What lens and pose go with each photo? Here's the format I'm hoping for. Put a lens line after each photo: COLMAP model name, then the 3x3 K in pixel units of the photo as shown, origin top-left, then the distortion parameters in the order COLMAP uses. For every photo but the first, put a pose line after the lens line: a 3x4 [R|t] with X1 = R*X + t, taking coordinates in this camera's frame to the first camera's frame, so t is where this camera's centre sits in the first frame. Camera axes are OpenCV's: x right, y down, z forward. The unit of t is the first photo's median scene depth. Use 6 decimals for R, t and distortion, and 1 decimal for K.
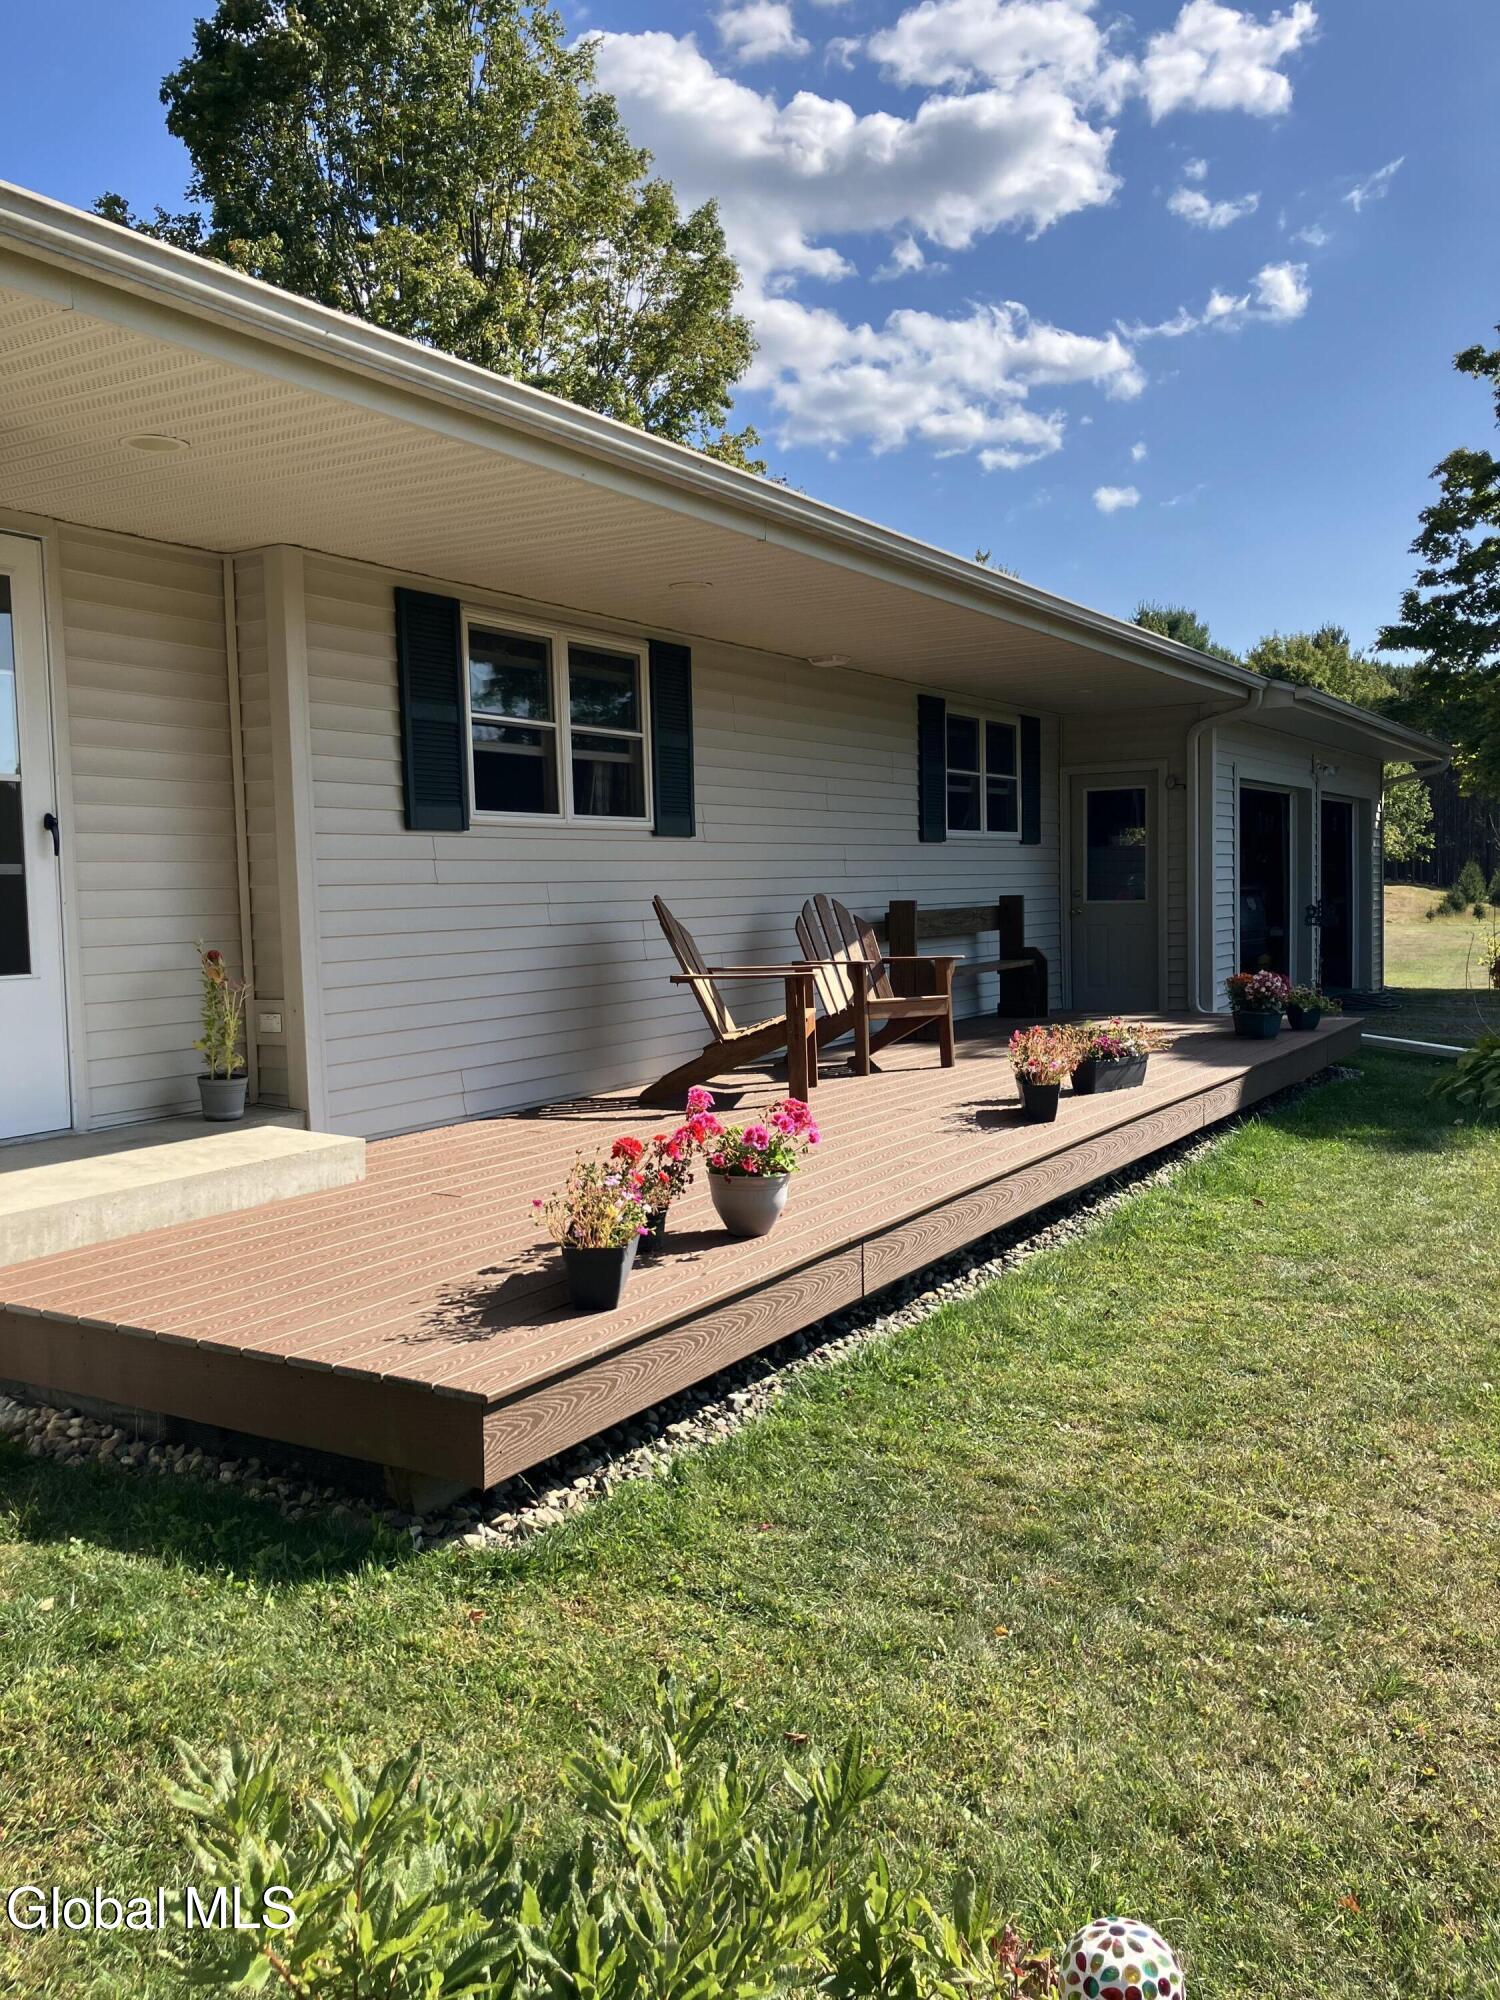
lens RADIAL K [[1632.7, 0, 750.0], [0, 1632.7, 1000.0], [0, 0, 1]] dist [0.016556, 0.006884]
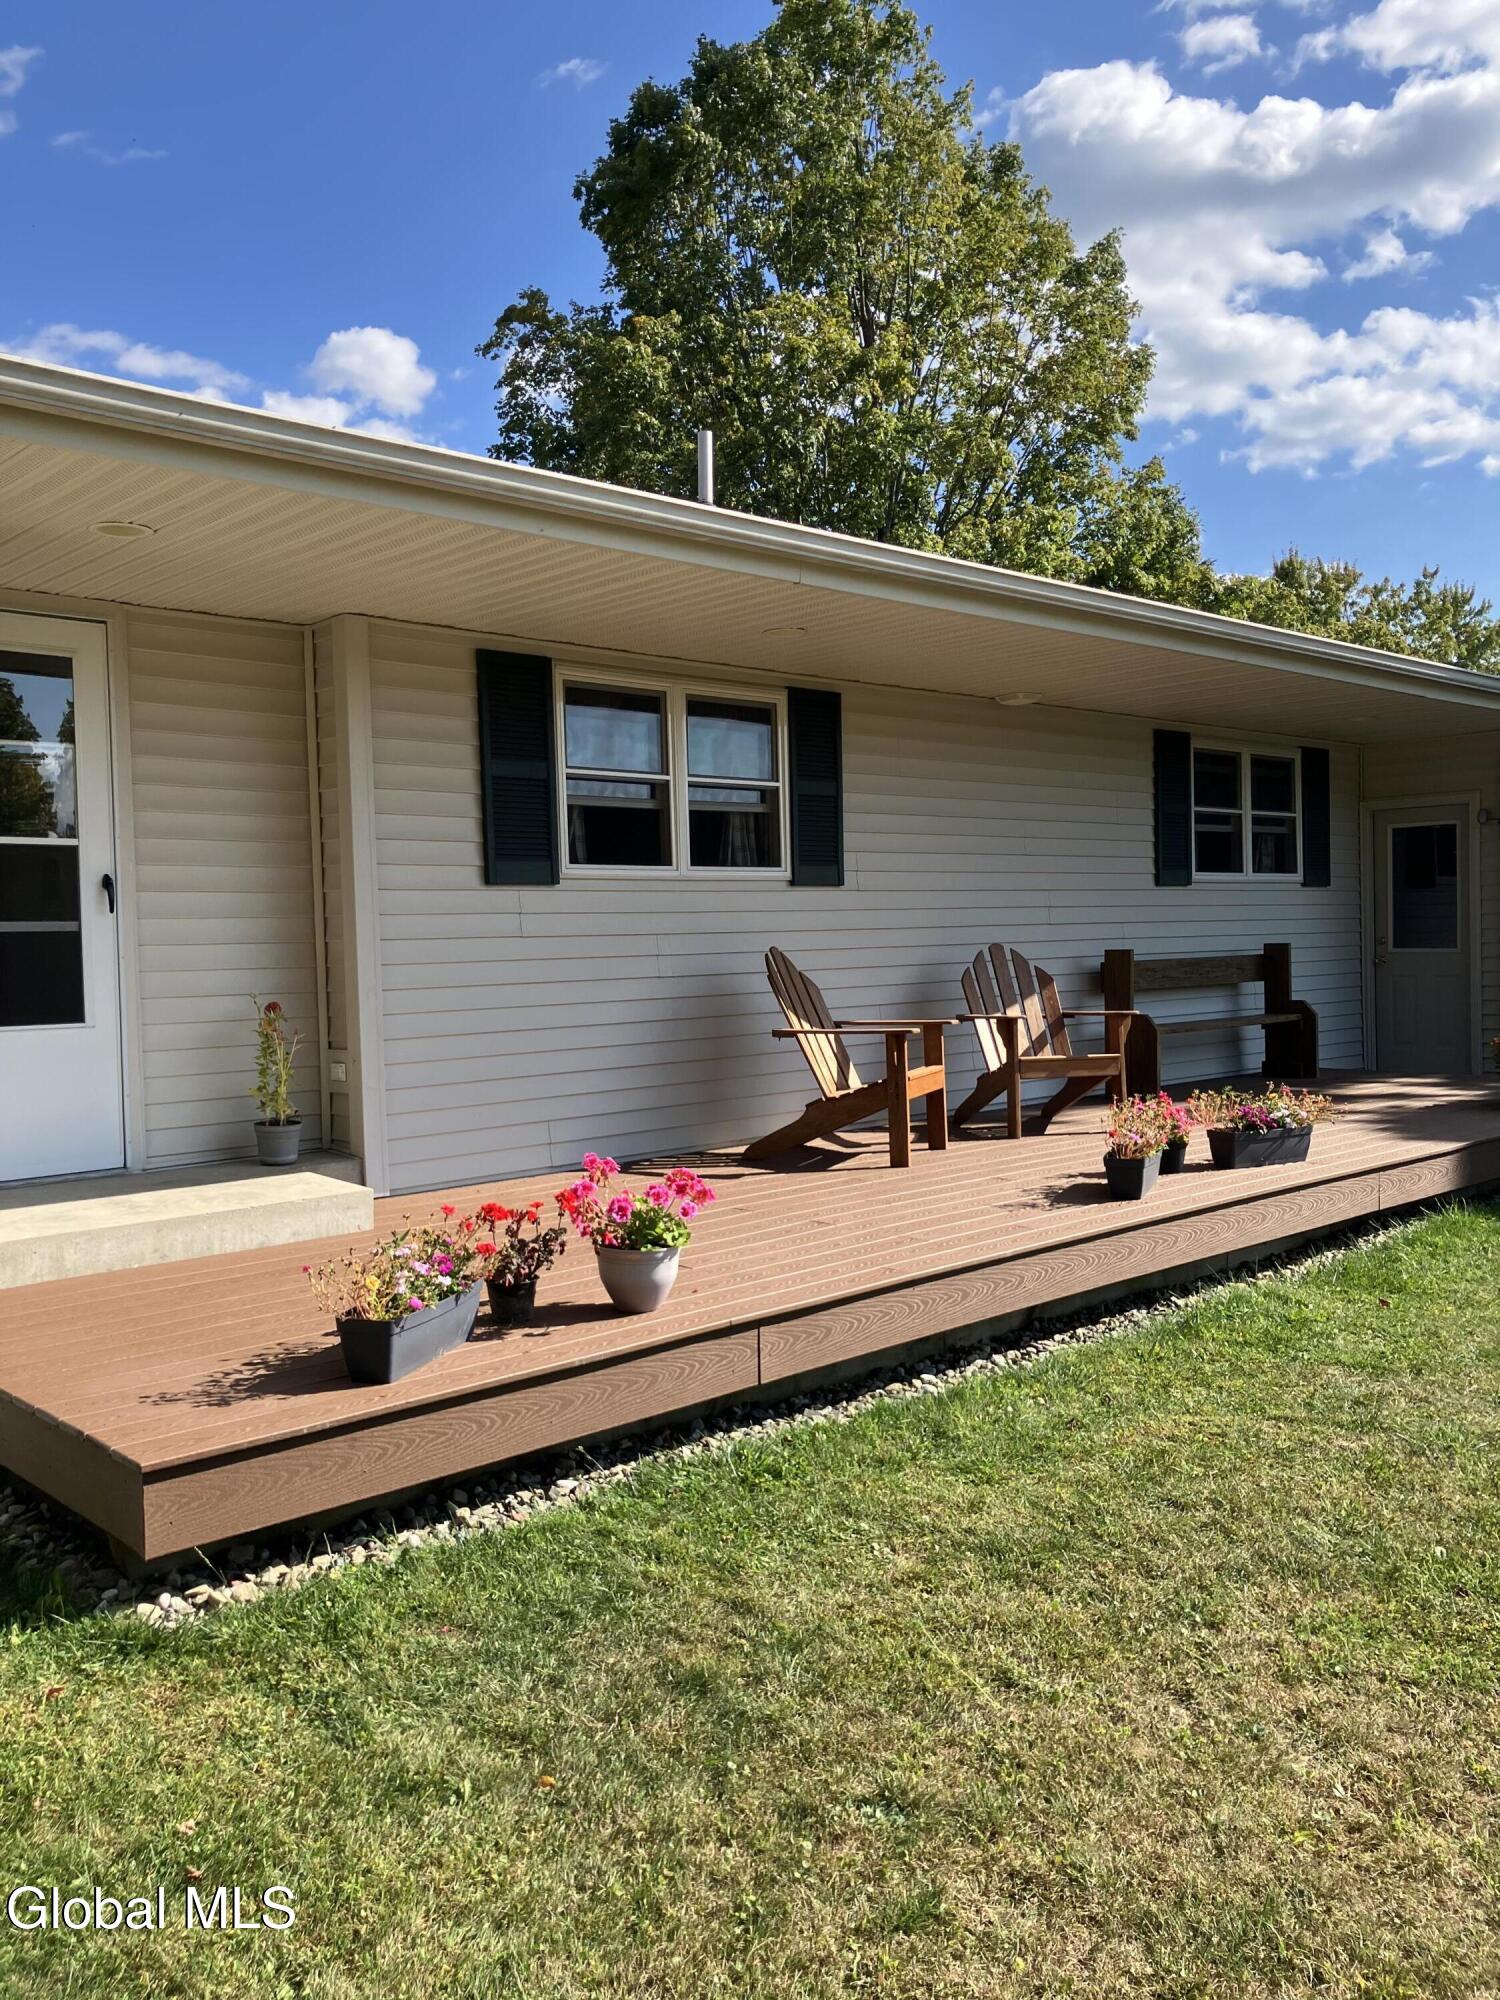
lens RADIAL K [[1631.5, 0, 750.0], [0, 1631.5, 1000.0], [0, 0, 1]] dist [0.031849, 0.008117]
pose [[0.960256, 0.010936, -0.278907, 0.204750], [-0.017642, 0.999612, -0.021548, -0.011413], [0.278564, 0.025612, 0.960076, 0.060106]]
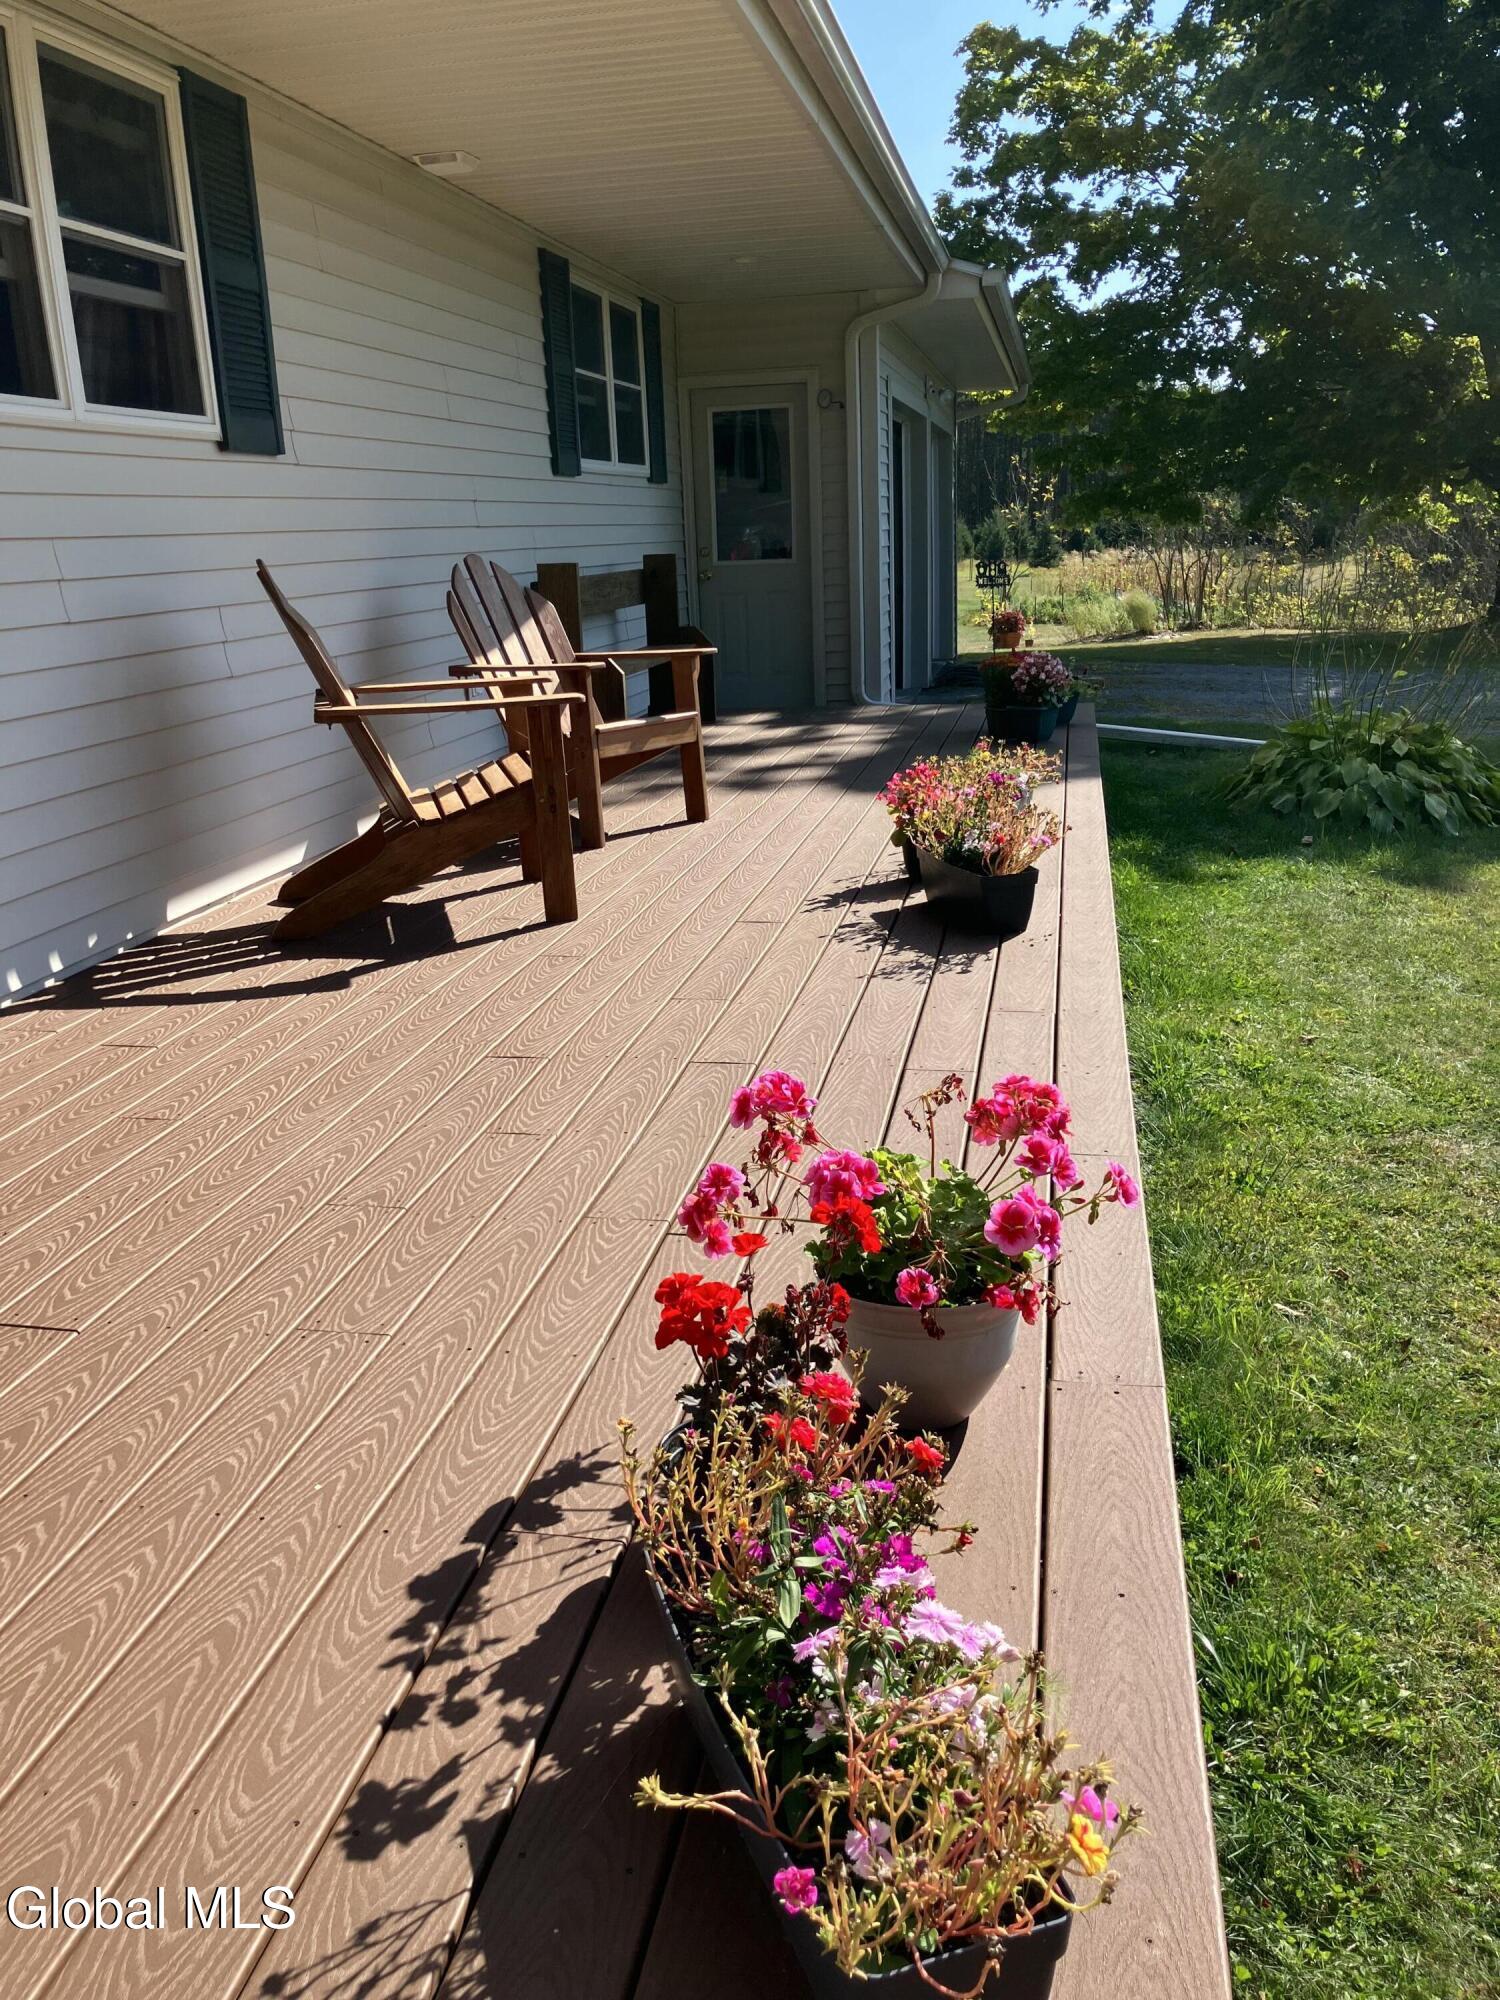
lens RADIAL K [[1661.8, 0, 693.3], [0, 1661.8, 998.0], [0, 0, 1]] dist [0.004659, 0.004021]
pose [[0.949681, -0.100815, 0.296549, -0.100264], [0.042527, 0.979519, 0.196809, -0.023810], [-0.310317, -0.174295, 0.934518, 0.410864]]
